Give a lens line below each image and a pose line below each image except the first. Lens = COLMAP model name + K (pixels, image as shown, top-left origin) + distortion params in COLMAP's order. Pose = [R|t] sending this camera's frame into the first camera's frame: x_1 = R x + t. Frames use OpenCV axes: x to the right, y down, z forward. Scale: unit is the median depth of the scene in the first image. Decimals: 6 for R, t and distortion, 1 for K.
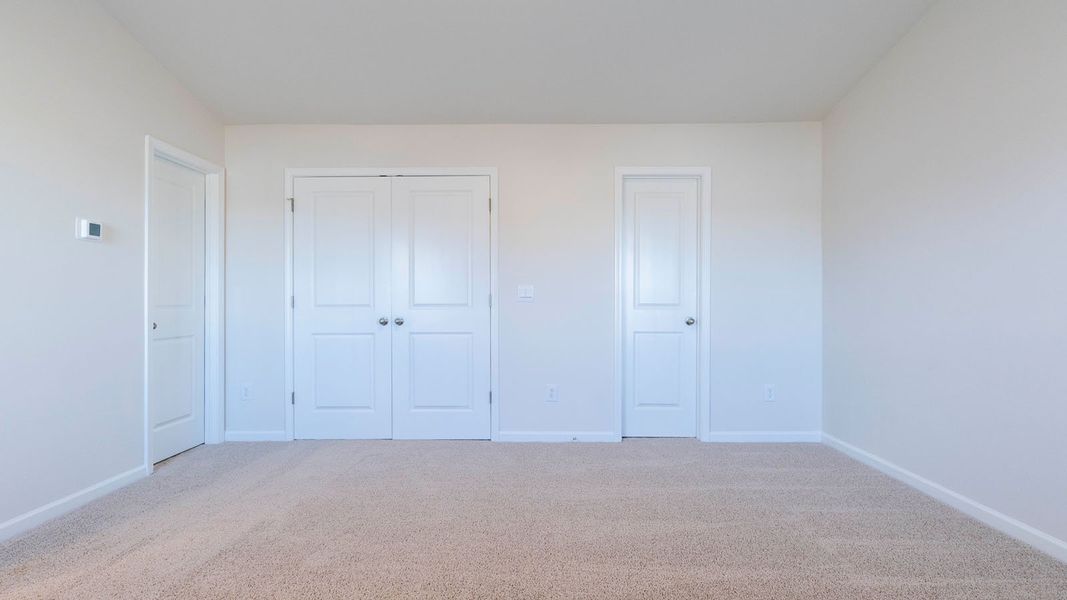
lens RADIAL K [[420.0, 0, 533.3], [0, 420.0, 306.1], [0, 0, 1]] dist [-0.000139, -0.000037]
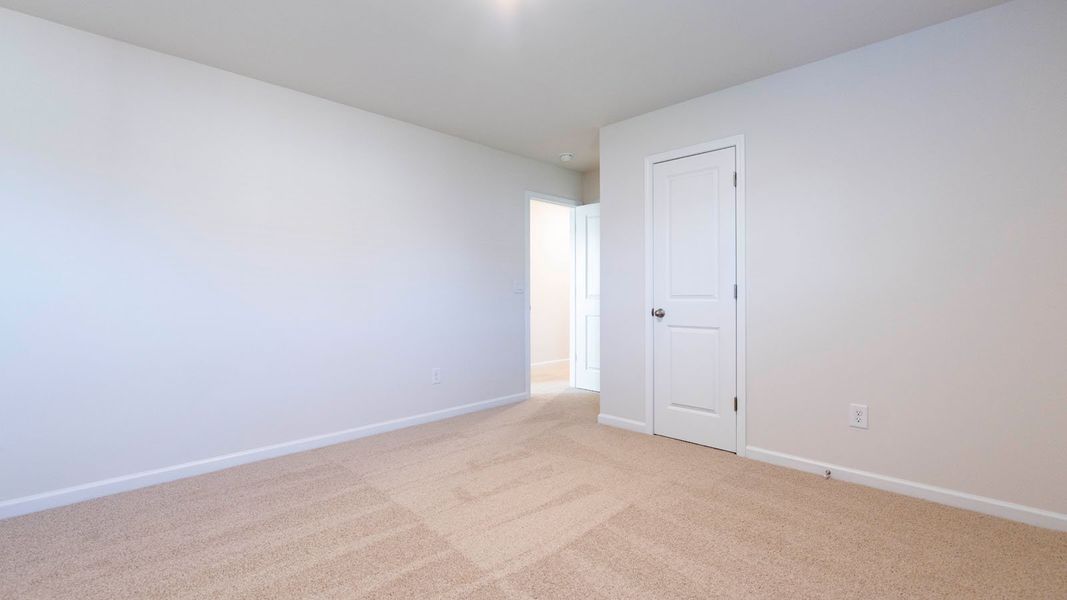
lens RADIAL K [[475.5, 0, 528.9], [0, 475.5, 298.7], [0, 0, 1]] dist [-0.000428, -0.000258]
pose [[0.719397, 0.002230, -0.694595, 0.266836], [0.000035, 0.999995, 0.003247, -0.001273], [0.694599, -0.002360, 0.719393, 0.004483]]
